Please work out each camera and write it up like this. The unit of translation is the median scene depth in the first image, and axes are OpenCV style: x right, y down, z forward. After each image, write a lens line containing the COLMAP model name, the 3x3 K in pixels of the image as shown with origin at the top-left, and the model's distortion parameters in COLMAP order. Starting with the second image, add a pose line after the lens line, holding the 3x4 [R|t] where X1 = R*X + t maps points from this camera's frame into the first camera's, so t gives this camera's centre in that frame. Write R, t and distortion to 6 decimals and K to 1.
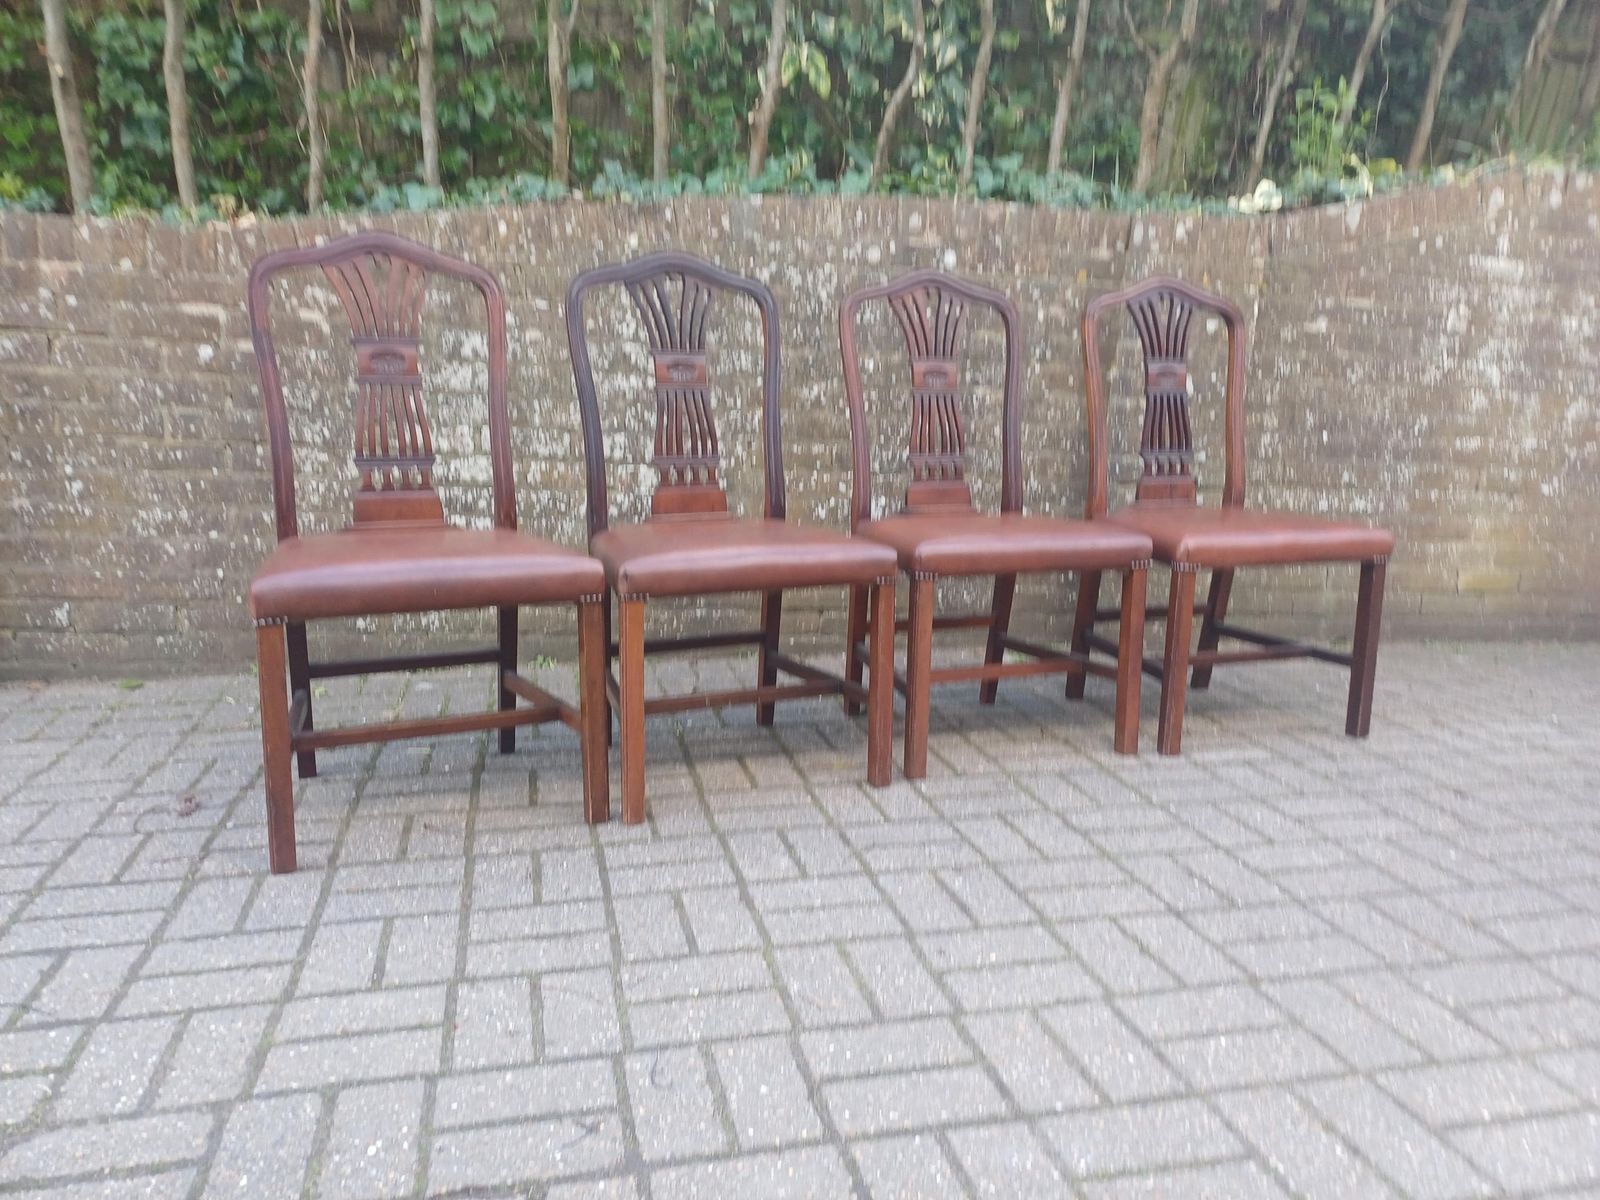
lens RADIAL K [[1189.6, 0, 800.4], [0, 1189.6, 615.8], [0, 0, 1]] dist [0.071436, -0.061586]
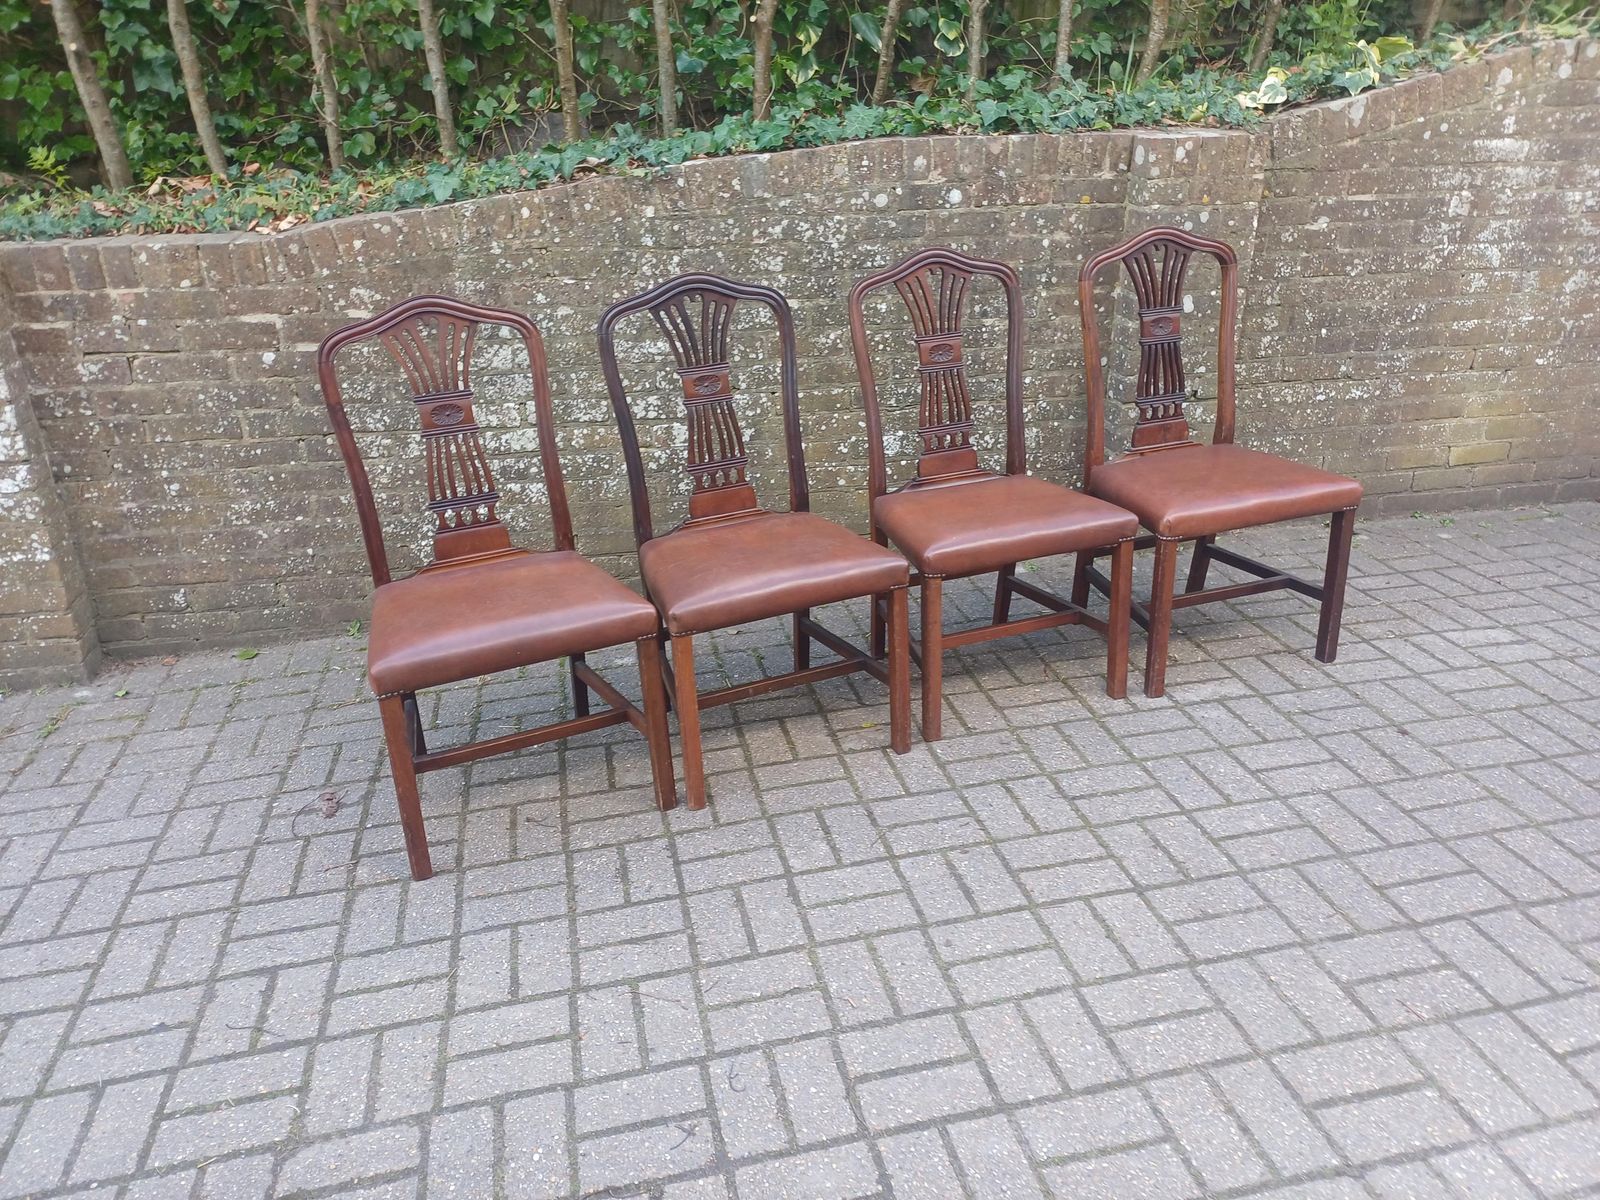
lens RADIAL K [[1189.6, 0, 809.4], [0, 1189.6, 613.7], [0, 0, 1]] dist [0.071436, -0.061586]
pose [[0.998213, -0.050027, -0.032690, 0.017150], [0.055863, 0.975444, 0.213046, -0.198114], [0.021230, -0.214491, 0.976495, -0.098856]]
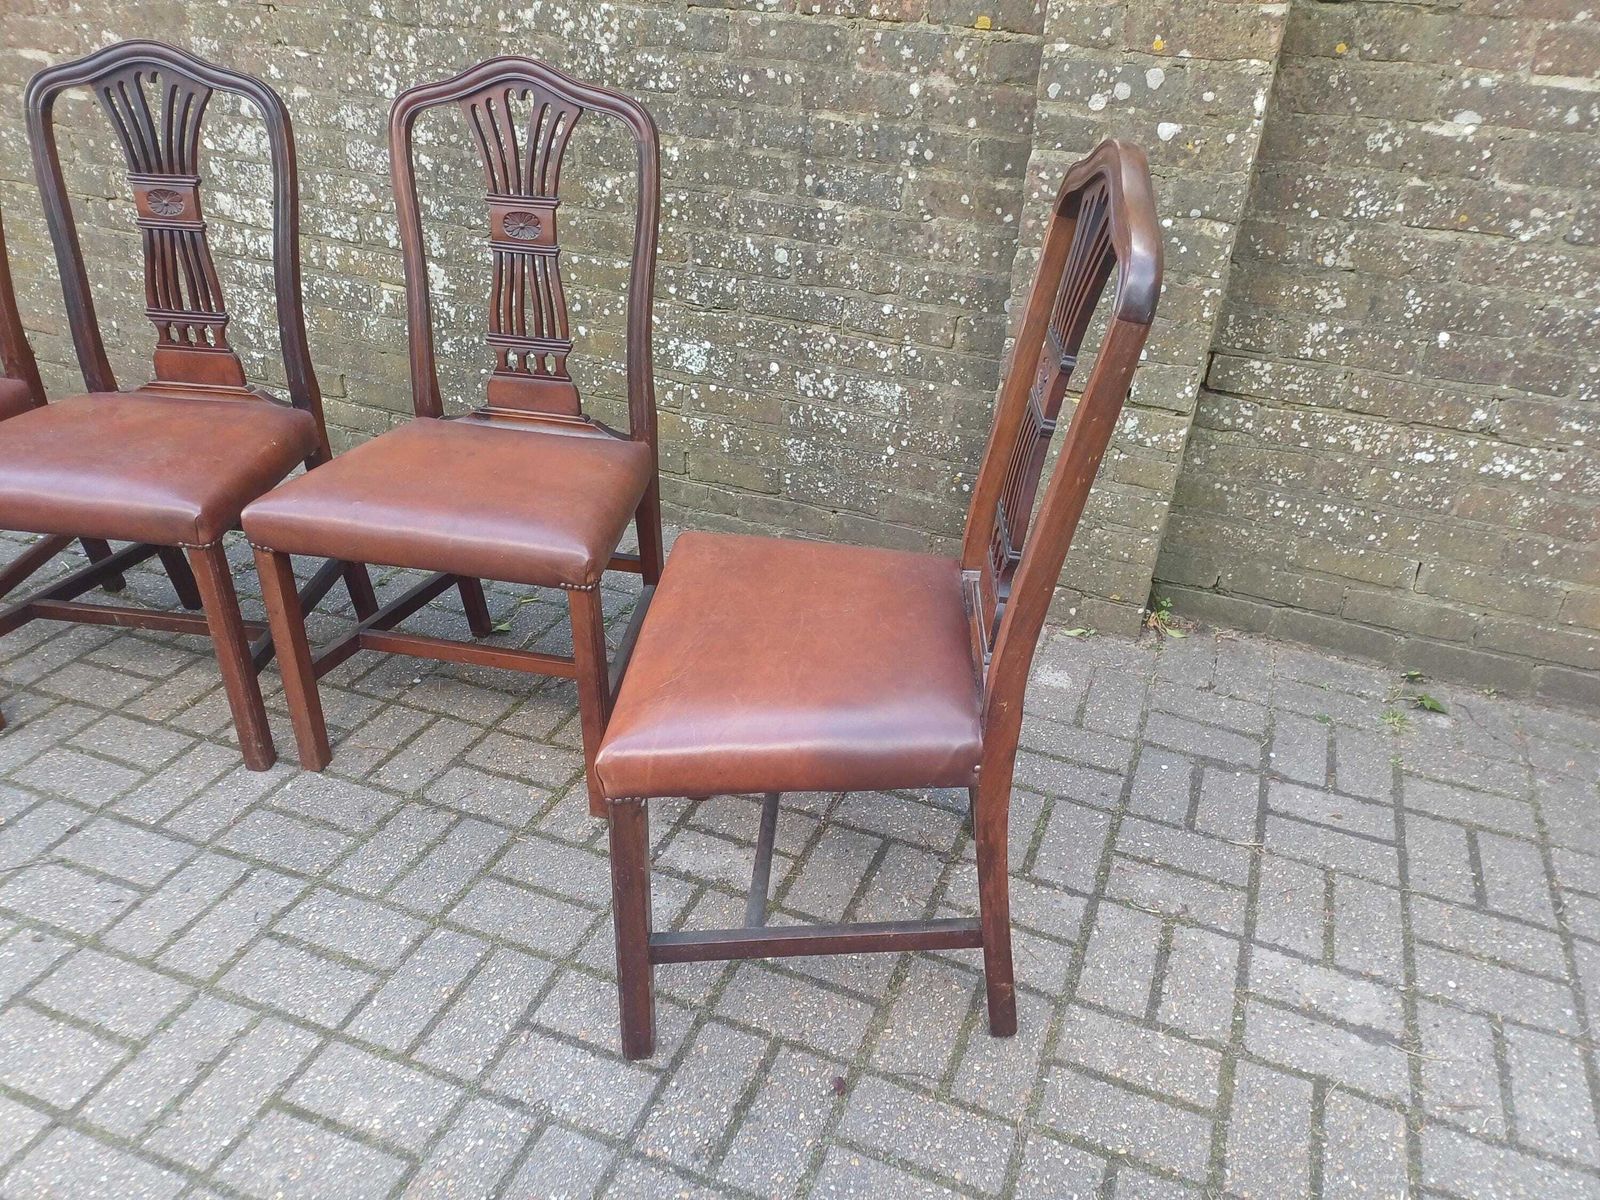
lens RADIAL K [[1189.6, 0, 806.5], [0, 1189.6, 619.1], [0, 0, 1]] dist [0.071436, -0.061586]
pose [[0.821410, 0.283393, -0.494949, 0.636734], [-0.107753, 0.929298, 0.353263, -0.242821], [0.560067, -0.236842, 0.793871, 0.455446]]
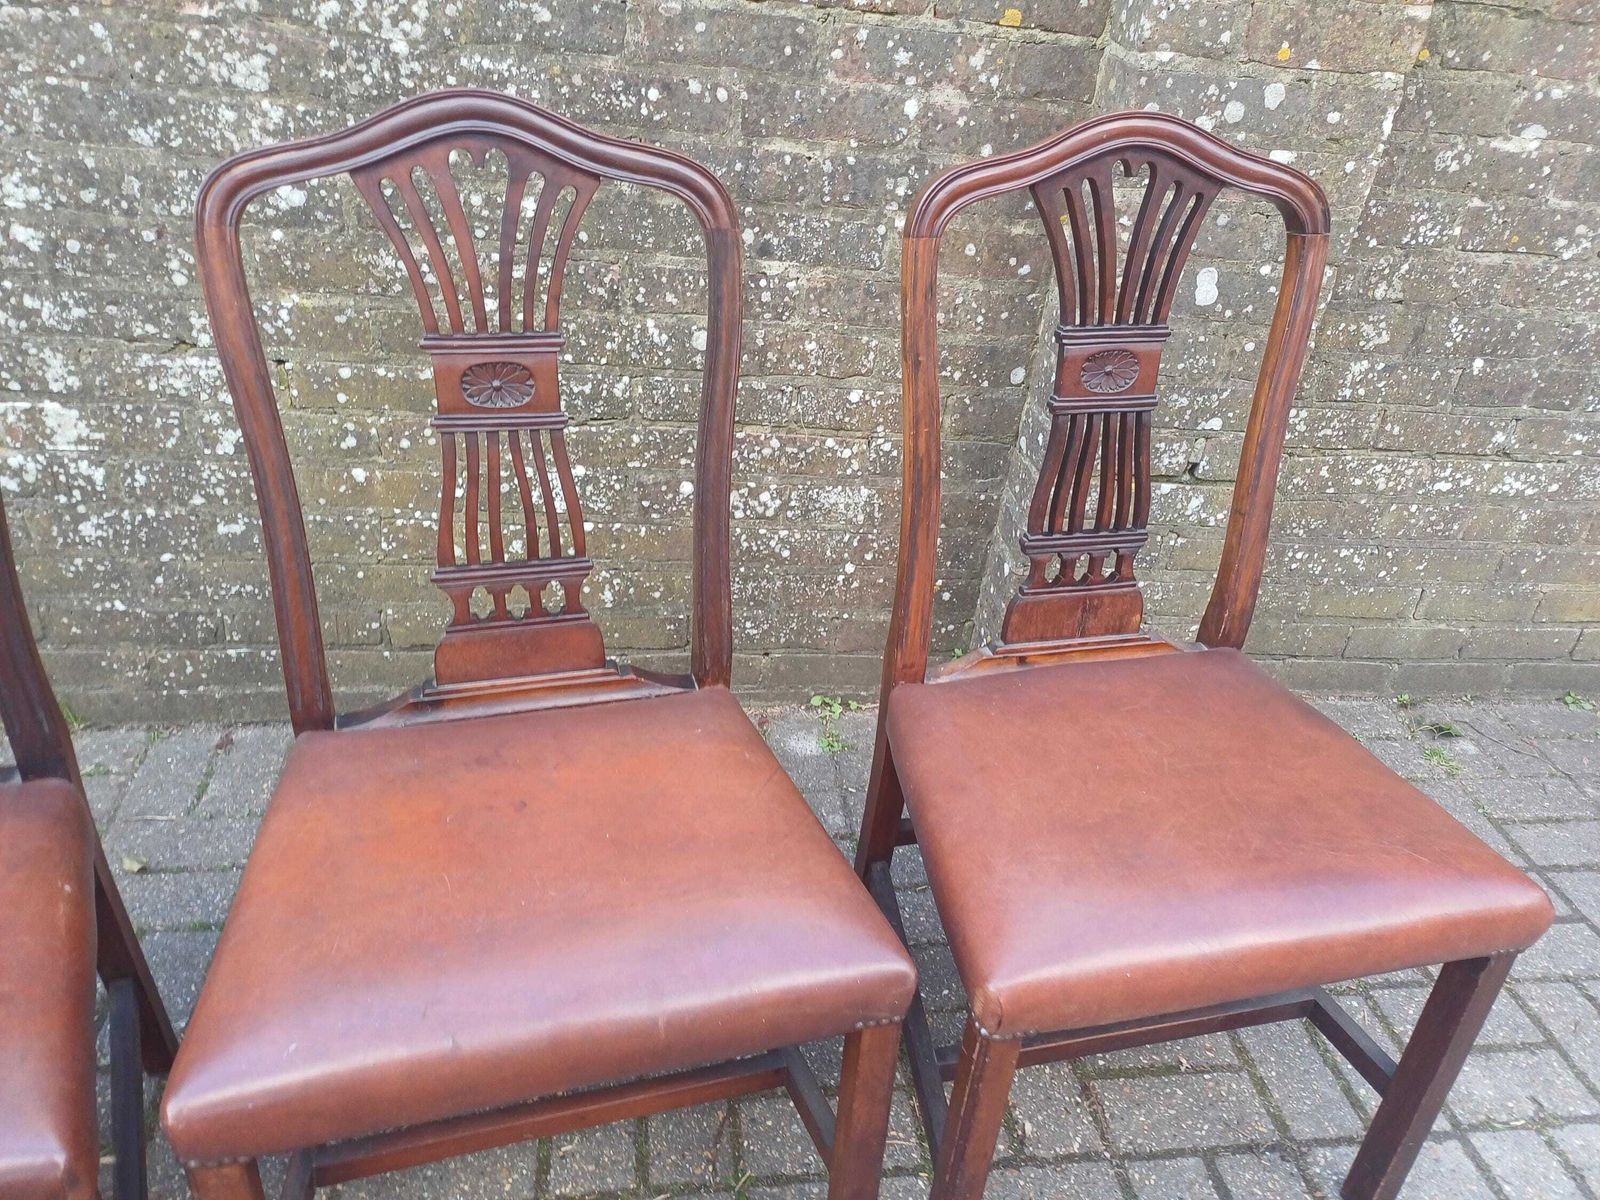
lens RADIAL K [[1189.6, 0, 803.6], [0, 1189.6, 592.3], [0, 0, 1]] dist [0.071436, -0.061586]
pose [[0.994940, 0.088713, -0.047155, 0.229156], [-0.067725, 0.938909, 0.337436, -0.265998], [0.074210, -0.332535, 0.940167, 0.580293]]
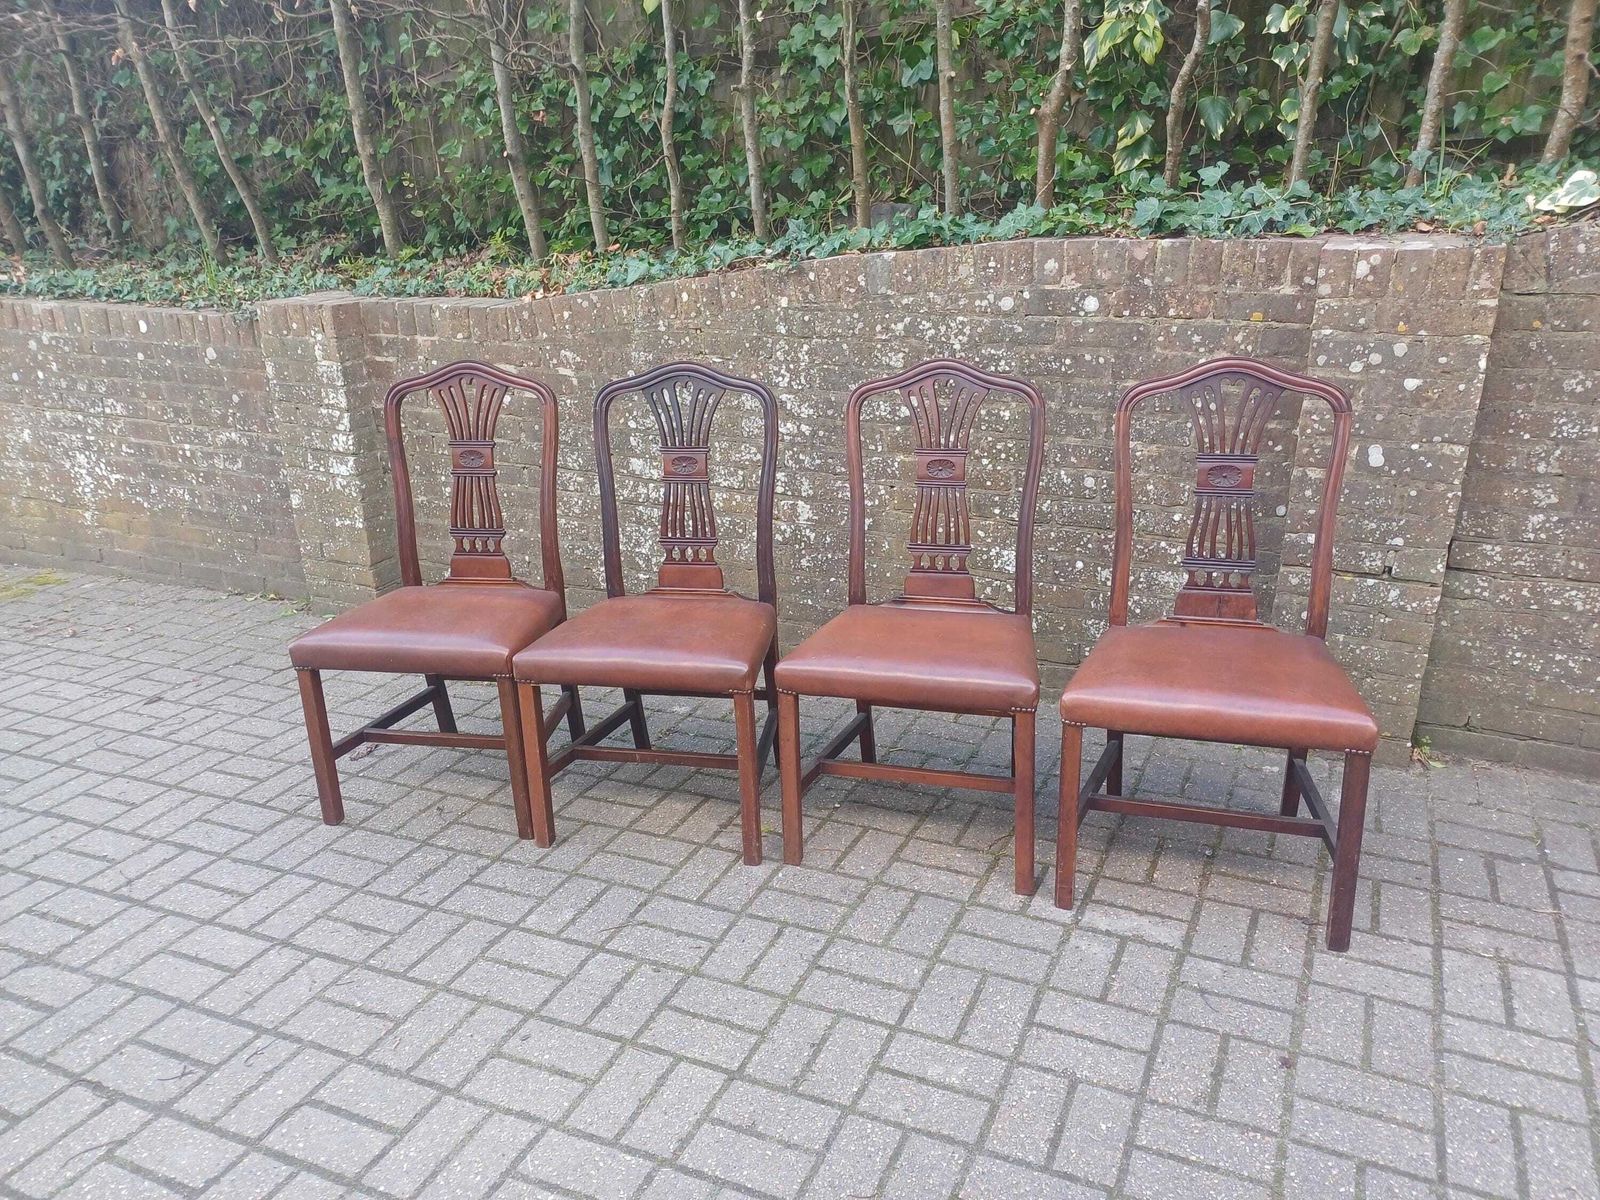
lens RADIAL K [[1189.6, 0, 799.4], [0, 1189.6, 609.2], [0, 0, 1]] dist [0.071436, -0.061586]
pose [[0.786120, 0.154182, -0.598534, 0.606871], [-0.066522, 0.983867, 0.166073, -0.232028], [0.614483, -0.090737, 0.783695, 0.127721]]
